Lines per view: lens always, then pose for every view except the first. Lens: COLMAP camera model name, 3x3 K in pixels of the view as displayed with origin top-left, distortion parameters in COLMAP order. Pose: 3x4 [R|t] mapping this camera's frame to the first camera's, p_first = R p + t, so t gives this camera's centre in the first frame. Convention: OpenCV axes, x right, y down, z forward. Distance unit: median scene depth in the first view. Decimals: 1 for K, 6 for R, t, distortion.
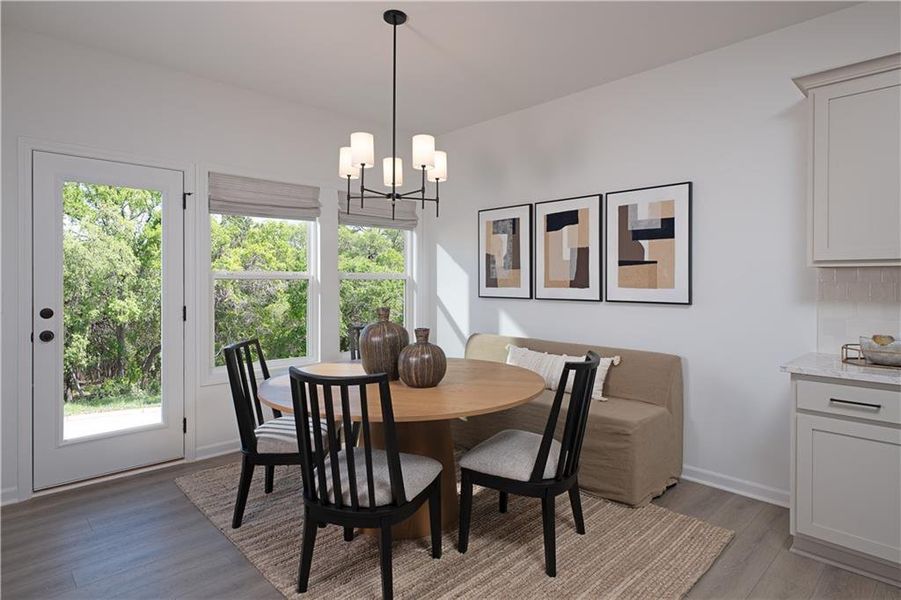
lens RADIAL K [[506.3, 0, 456.7], [0, 506.3, 285.9], [0, 0, 1]] dist [0.000446, -0.002789]
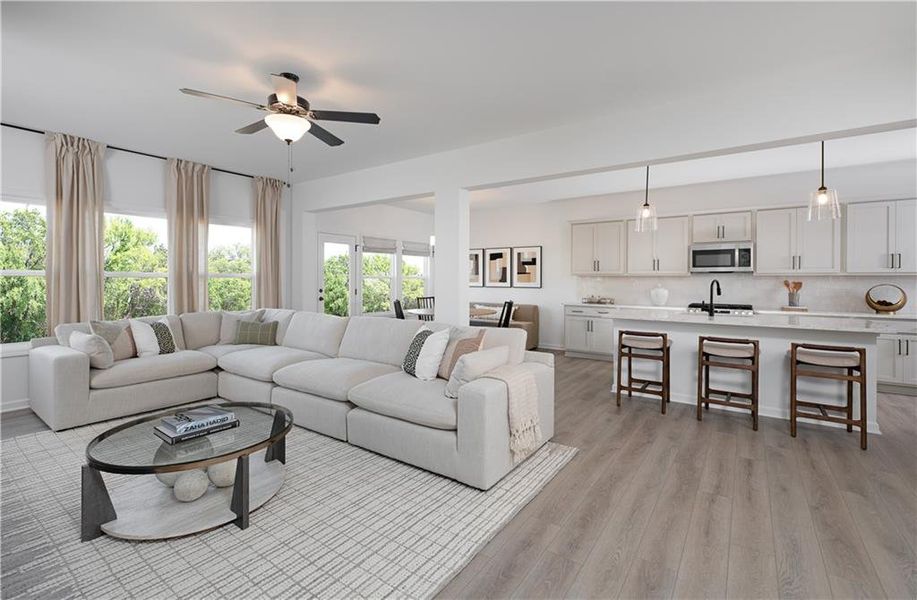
lens RADIAL K [[410.6, 0, 461.7], [0, 410.6, 283.1], [0, 0, 1]] dist [0.022303, 0.000471]
pose [[0.981787, 0.001871, 0.189978, -0.391192], [-0.001414, 0.999996, -0.002544, 0.014226], [-0.189982, 0.002229, 0.981785, -1.104562]]
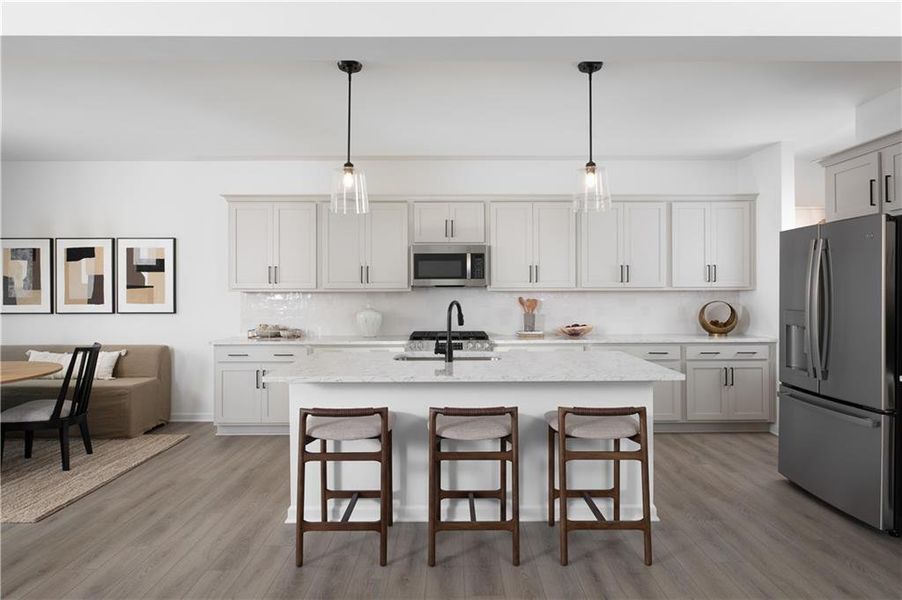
lens RADIAL K [[506.8, 0, 453.7], [0, 506.8, 287.9], [0, 0, 1]] dist [0.000446, -0.002789]
pose [[0.686635, 0.001013, 0.727001, -0.094794], [0.012424, 0.999837, -0.013127, -0.010362], [-0.726896, 0.018046, 0.686511, -0.680242]]
